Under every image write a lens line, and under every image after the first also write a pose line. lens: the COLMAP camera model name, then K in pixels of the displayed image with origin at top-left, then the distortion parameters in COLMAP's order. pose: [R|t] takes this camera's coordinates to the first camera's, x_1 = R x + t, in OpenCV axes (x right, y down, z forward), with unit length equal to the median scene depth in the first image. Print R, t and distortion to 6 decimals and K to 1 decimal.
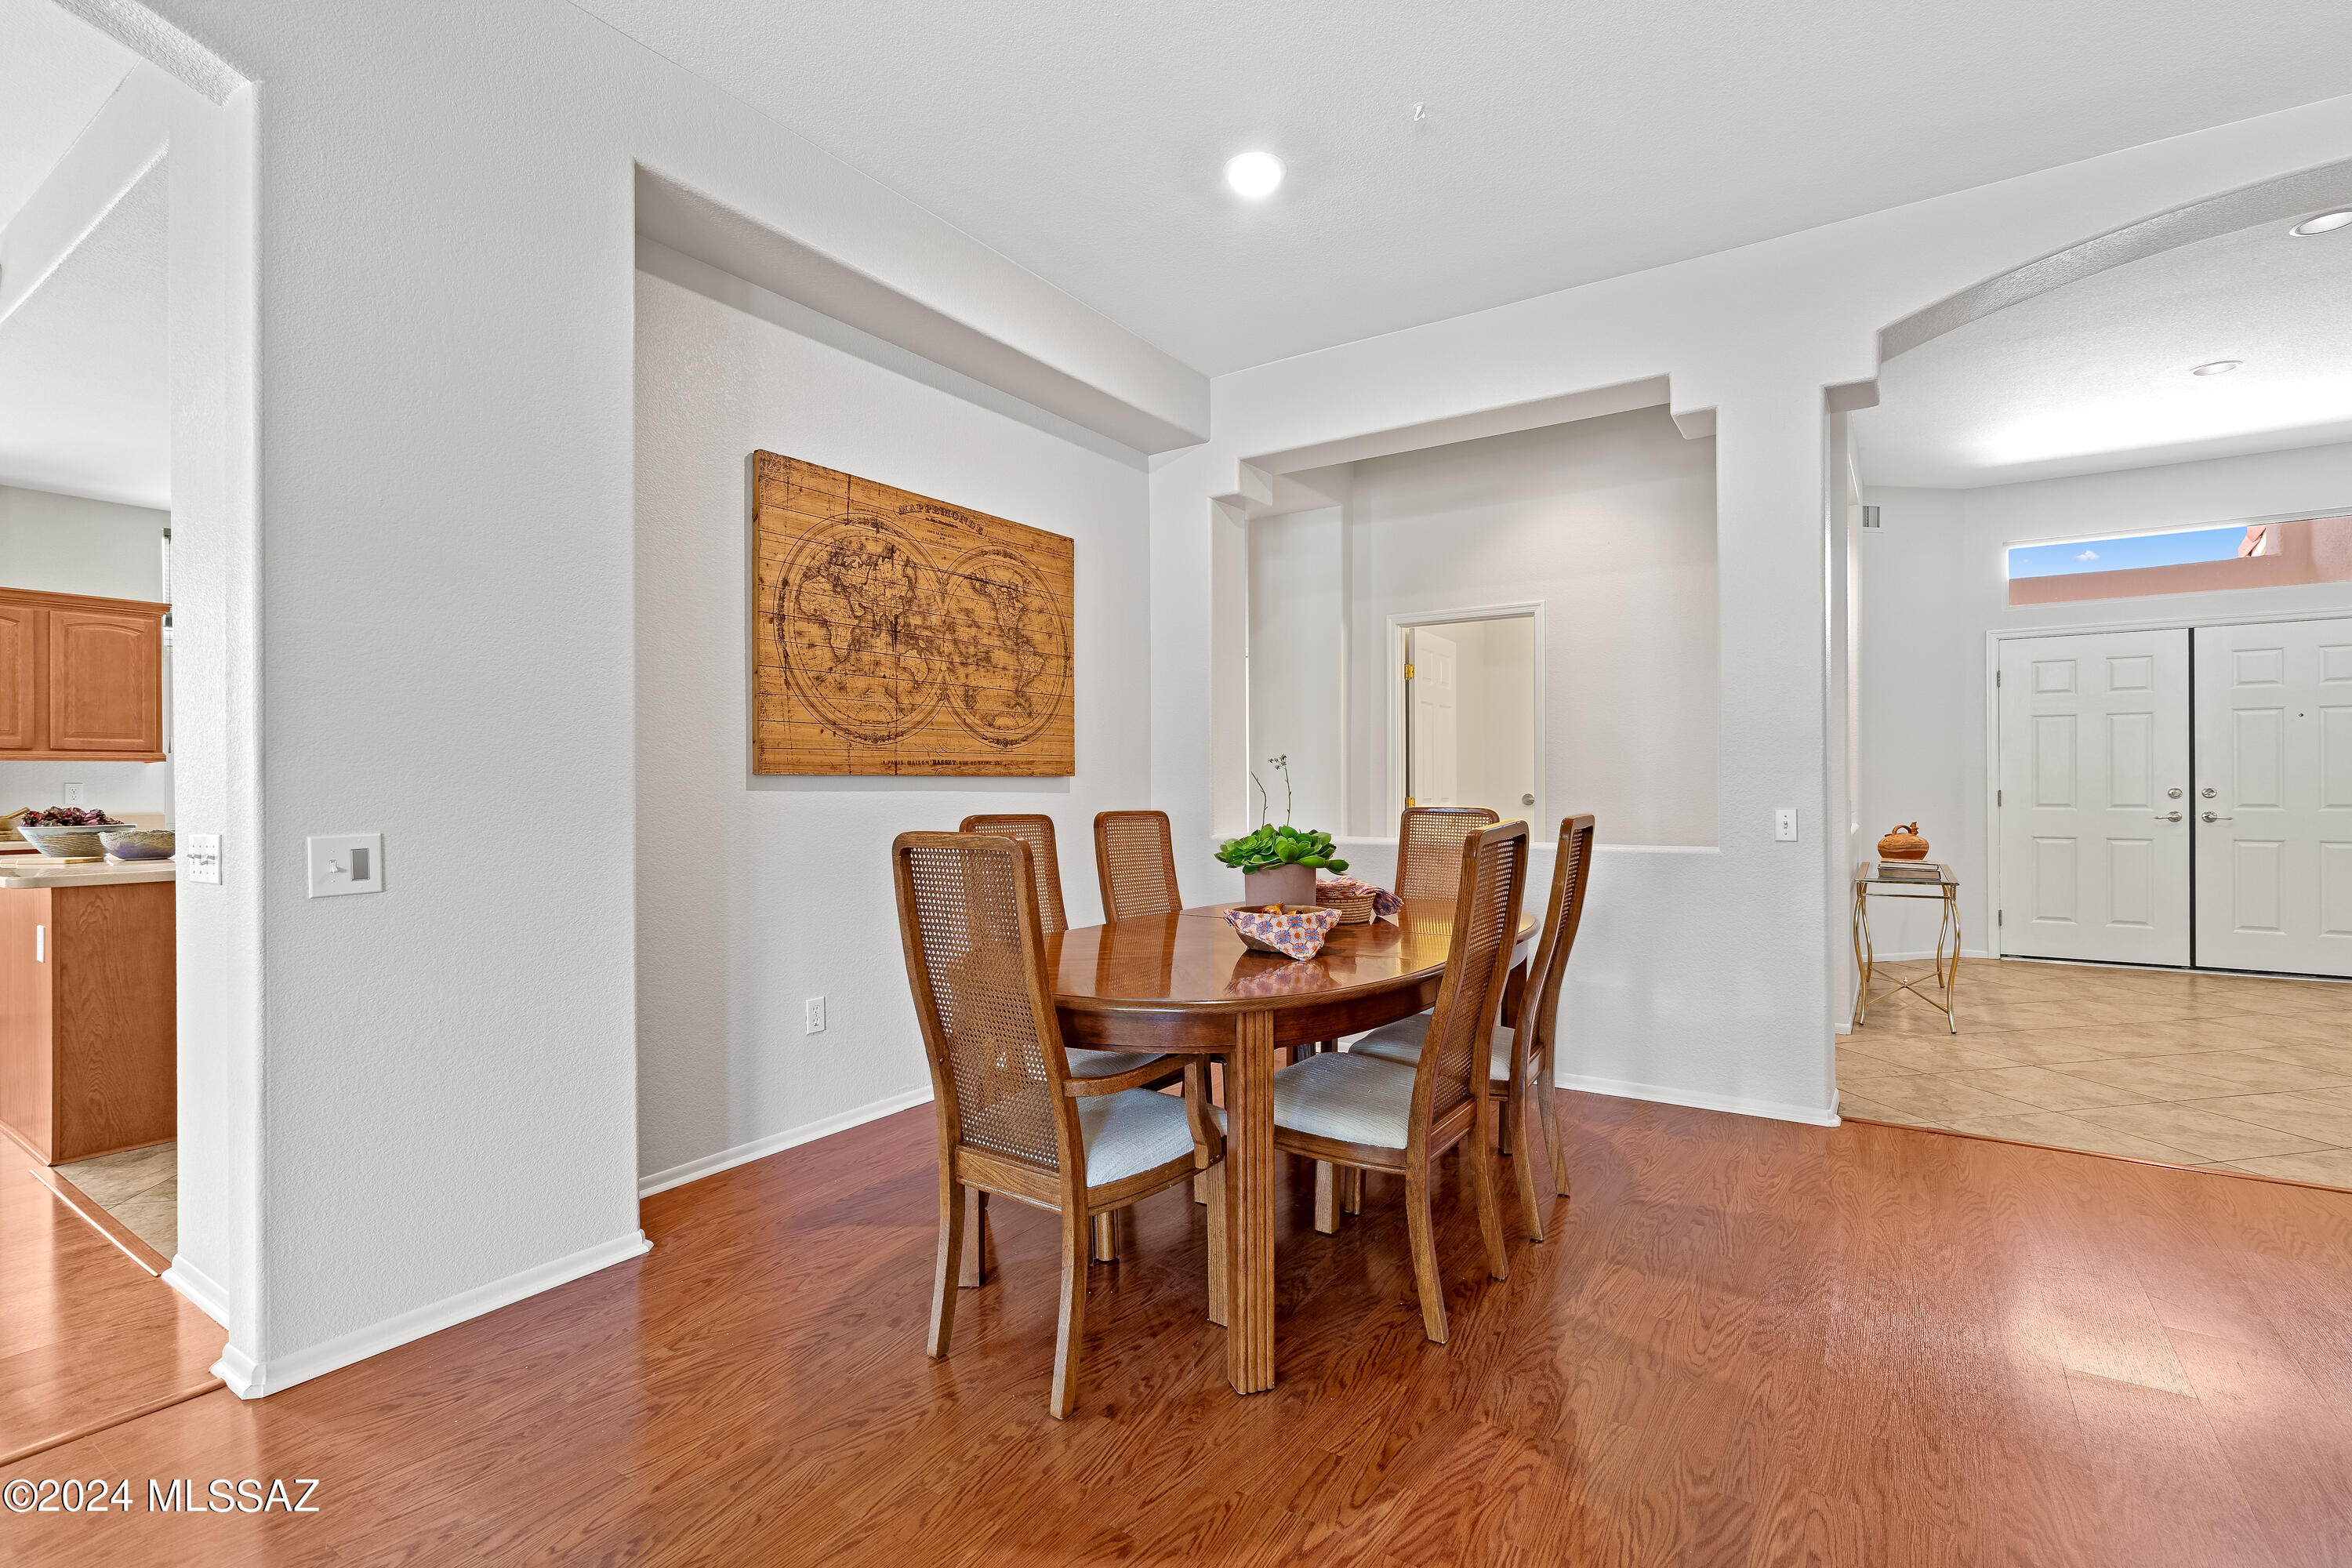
lens RADIAL K [[1081.7, 0, 1176.0], [0, 1081.7, 784.0], [0, 0, 1]] dist [-0.002790, -0.000544]
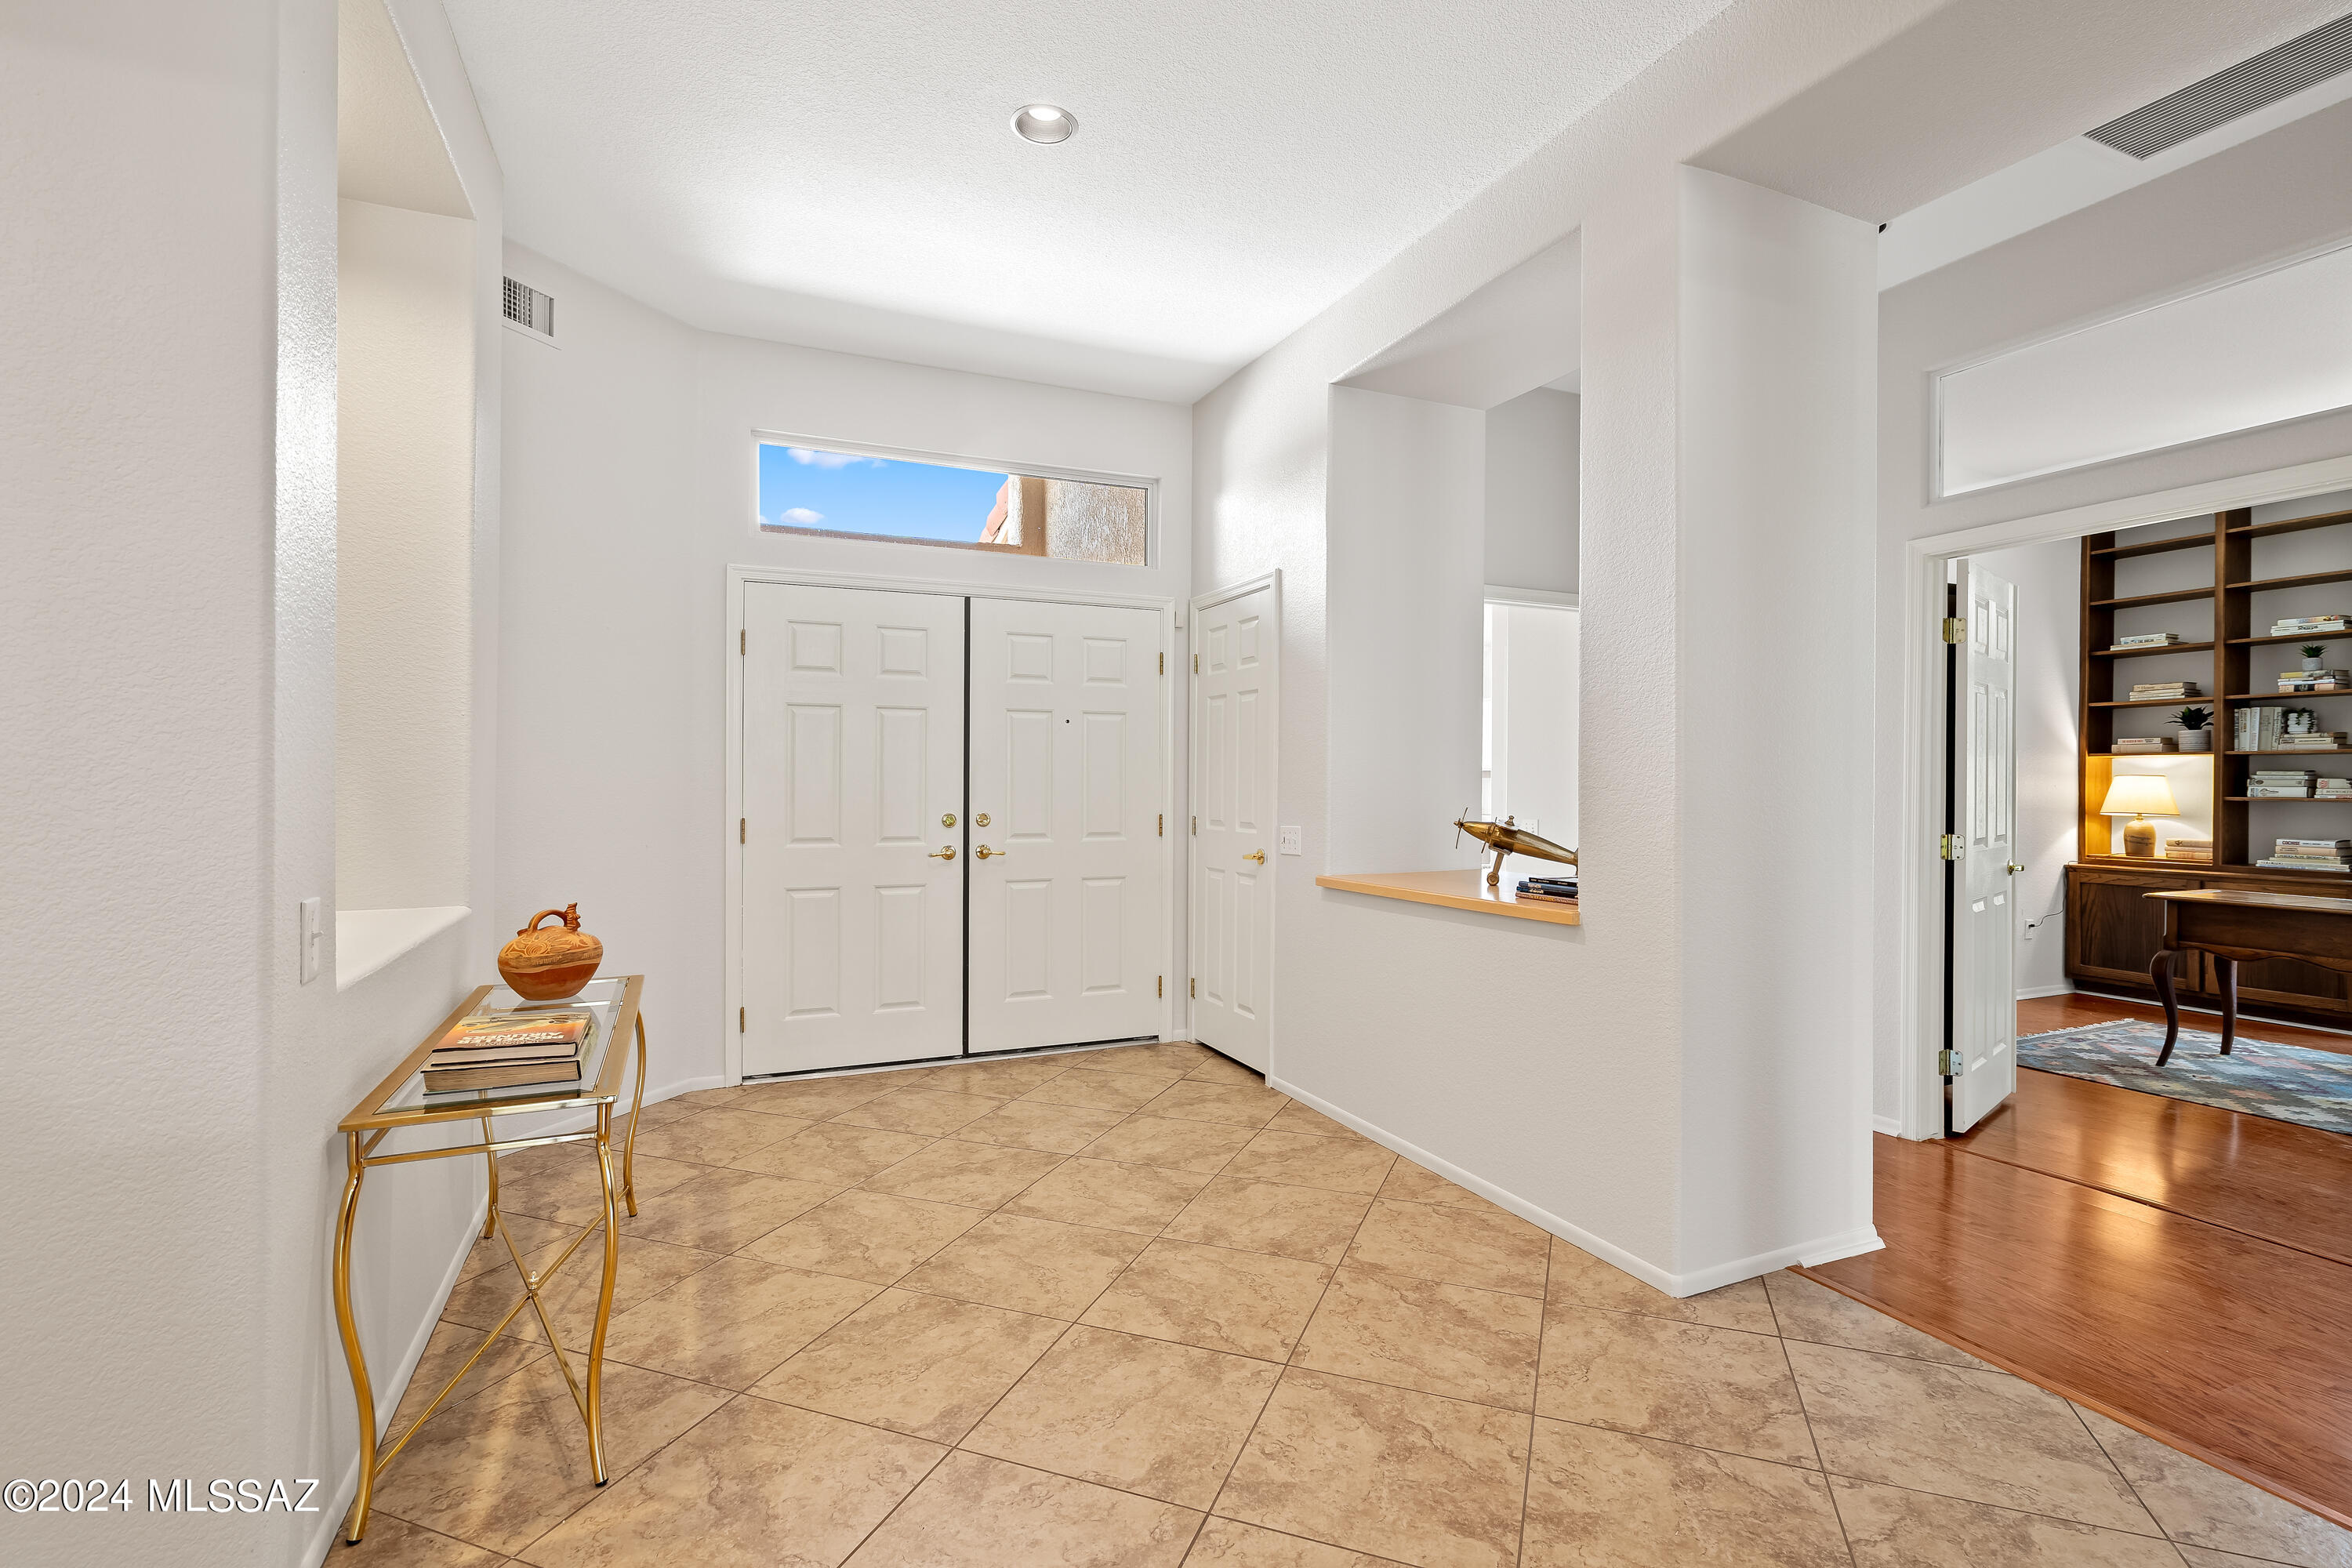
lens RADIAL K [[1105.3, 0, 1176.0], [0, 1105.3, 784.0], [0, 0, 1]] dist [-0.002443, 0.000000]
pose [[0.534238, 0.005062, 0.845319, 0.377827], [-0.005983, 0.999980, -0.002206, -0.015458], [-0.845313, -0.003879, 0.534257, 0.473487]]
